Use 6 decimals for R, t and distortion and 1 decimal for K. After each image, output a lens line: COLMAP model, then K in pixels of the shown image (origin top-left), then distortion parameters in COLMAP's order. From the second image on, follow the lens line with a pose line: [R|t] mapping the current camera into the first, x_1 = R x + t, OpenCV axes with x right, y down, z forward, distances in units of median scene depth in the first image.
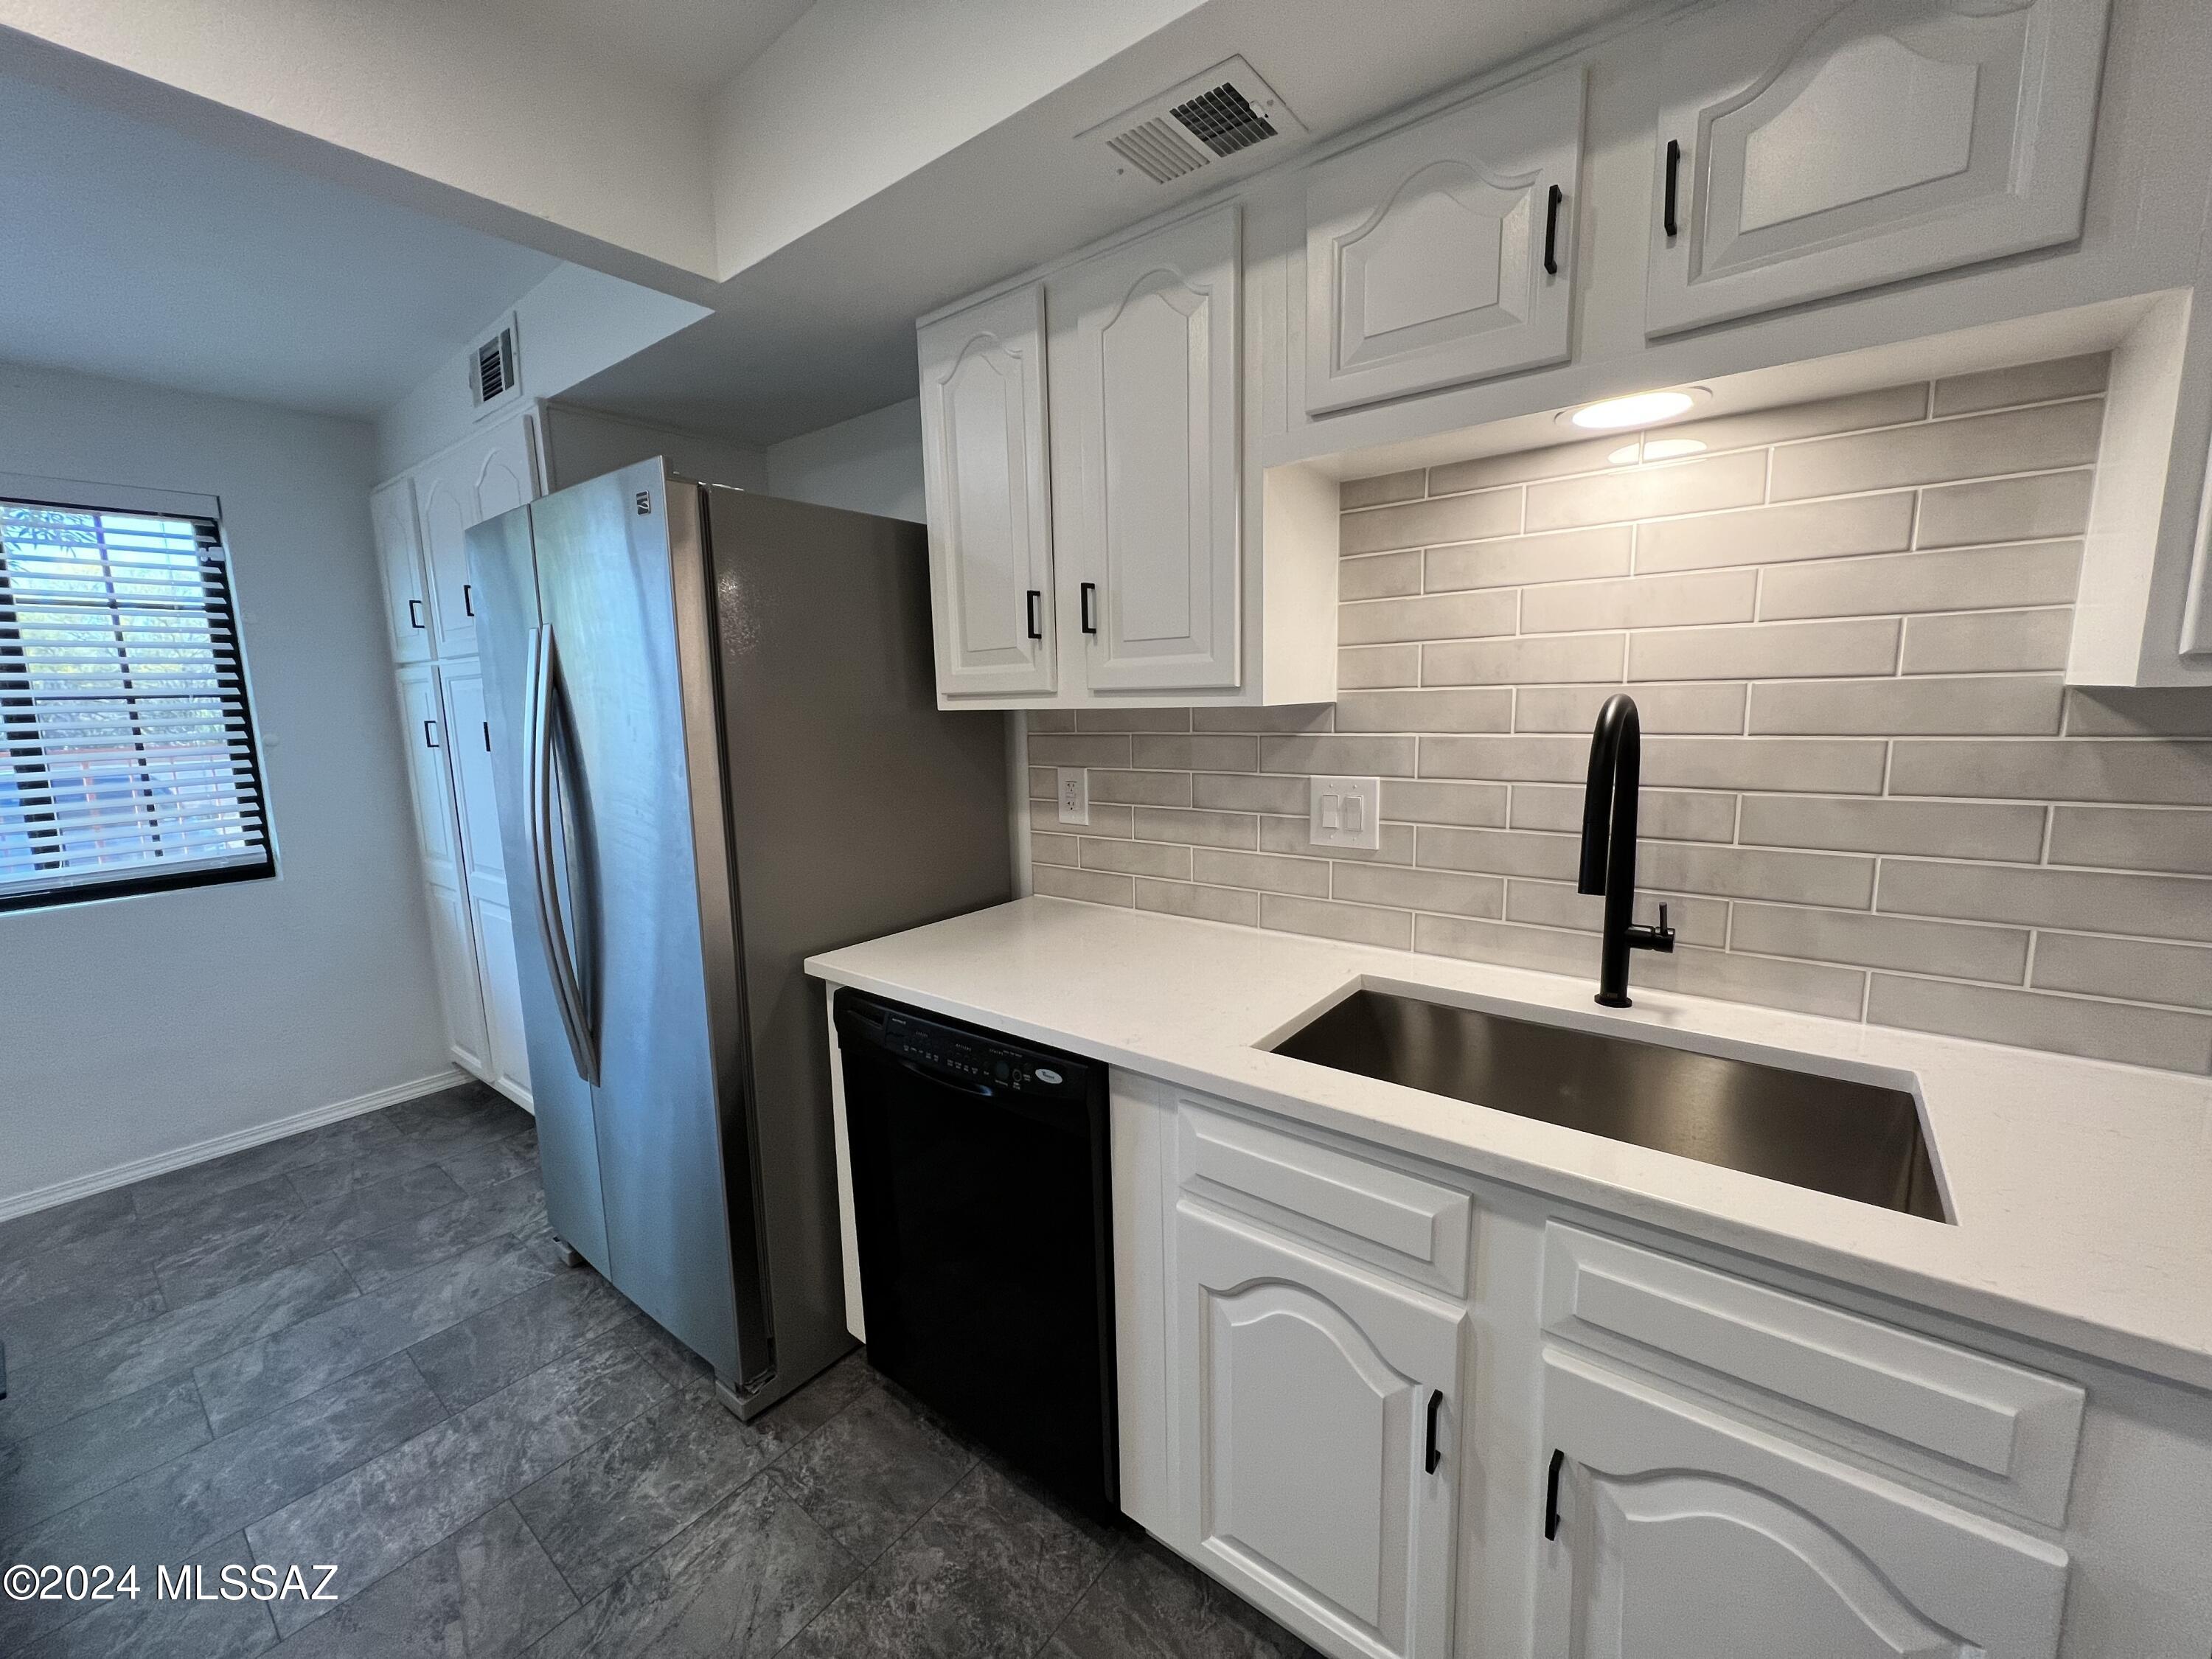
lens RADIAL K [[885.7, 0, 1090.2], [0, 885.7, 827.0], [0, 0, 1]] dist [-0.000358, 0.000038]
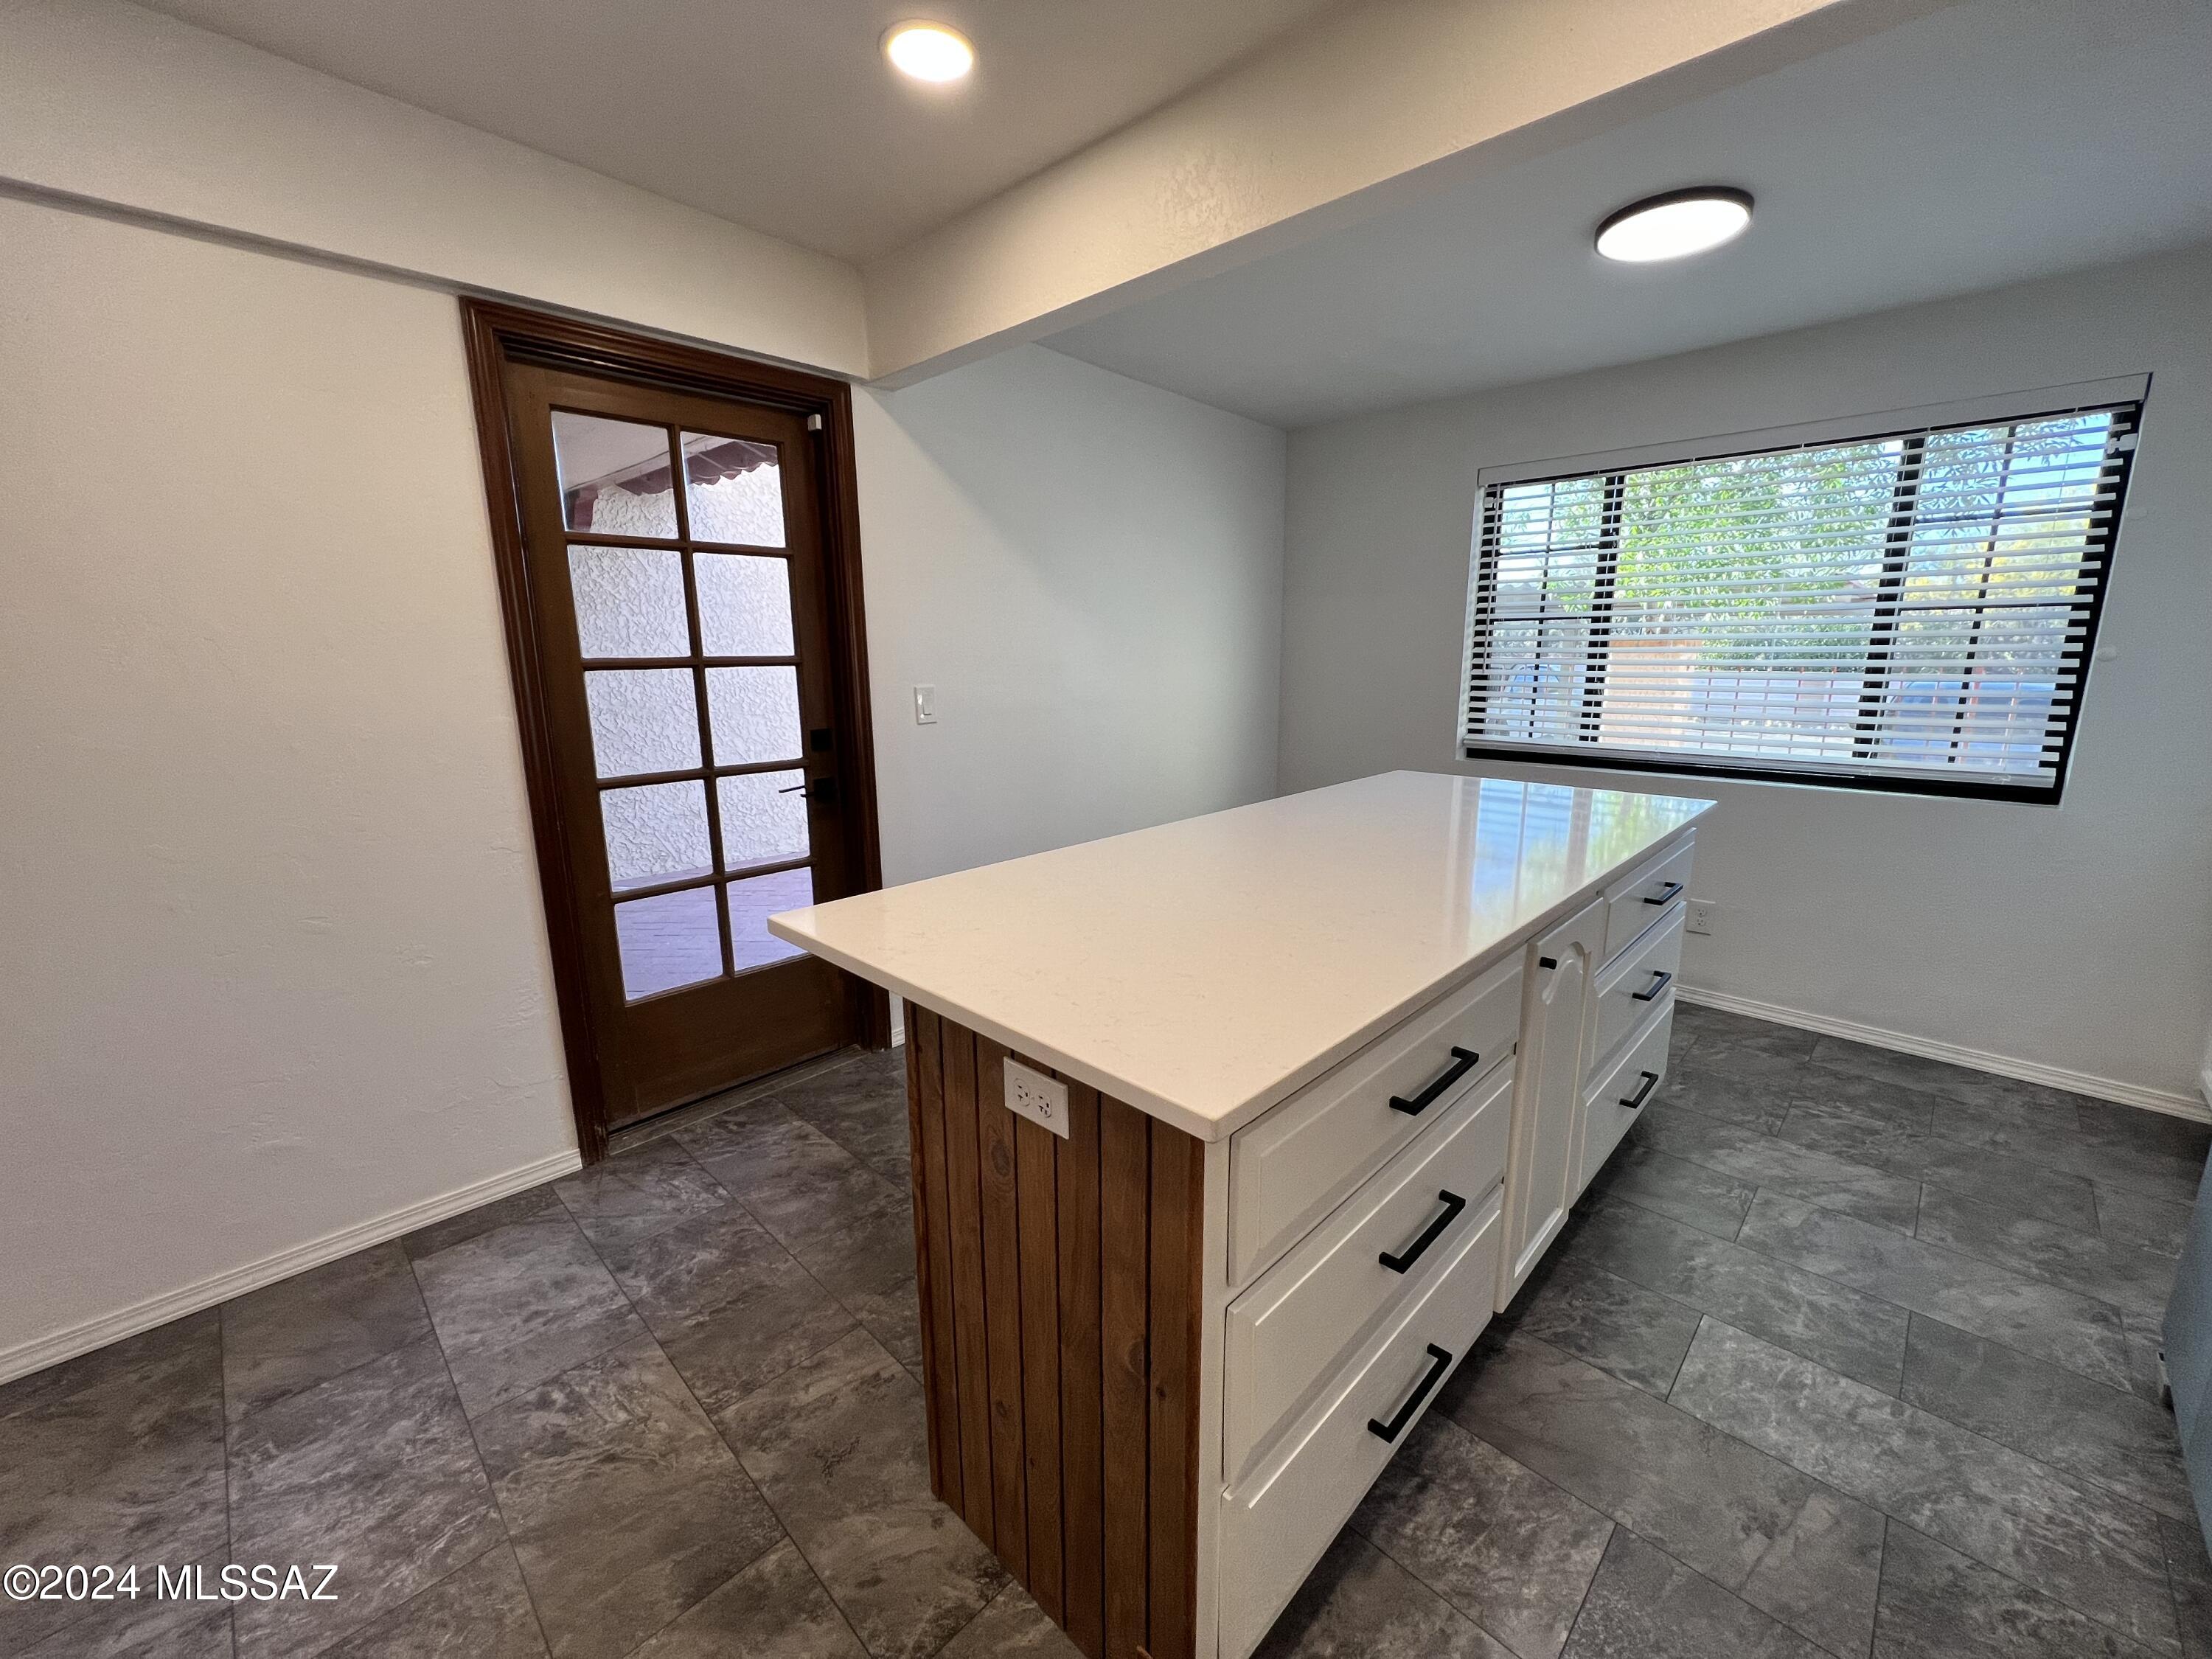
lens RADIAL K [[885.7, 0, 1108.5], [0, 885.7, 827.3], [0, 0, 1]] dist [-0.000358, 0.000038]
pose [[-0.102690, 0.223560, -0.969266, 0.122792], [-0.134961, 0.962275, 0.236246, -0.009593], [0.985515, 0.155073, -0.068644, 0.172807]]
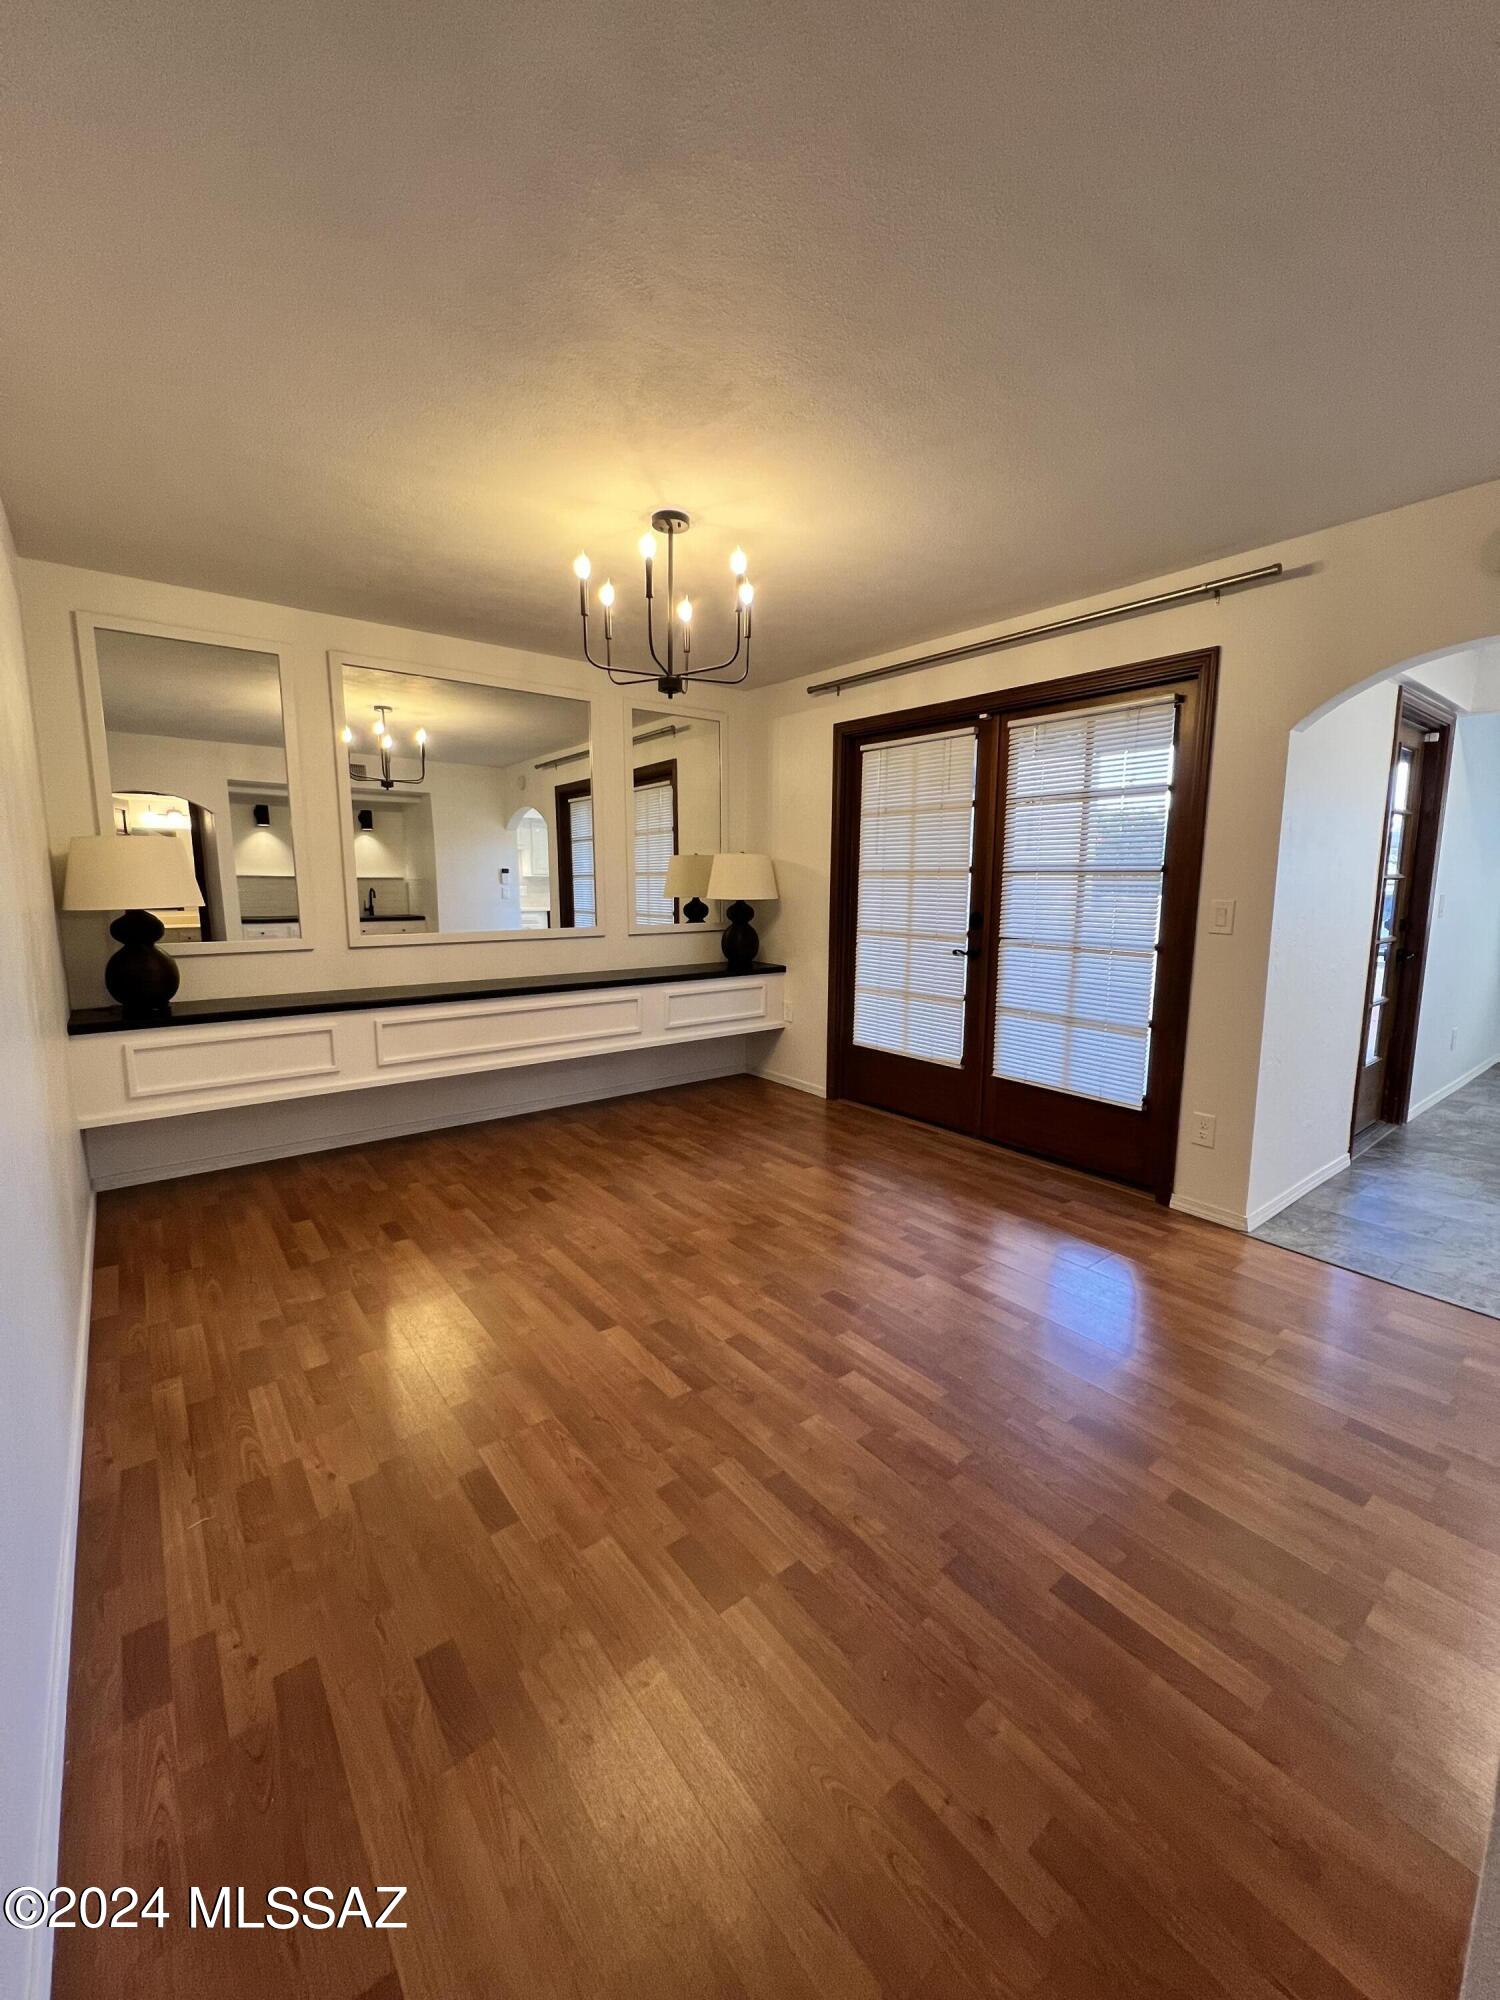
lens RADIAL K [[800.8, 0, 755.9], [0, 800.8, 991.0], [0, 0, 1]] dist [-0.000358, 0.000038]
pose [[-0.222853, 0.161092, -0.961450, 1.361255], [-0.147320, 0.969360, 0.196564, 0.305798], [0.963656, 0.185446, -0.192293, -1.897753]]
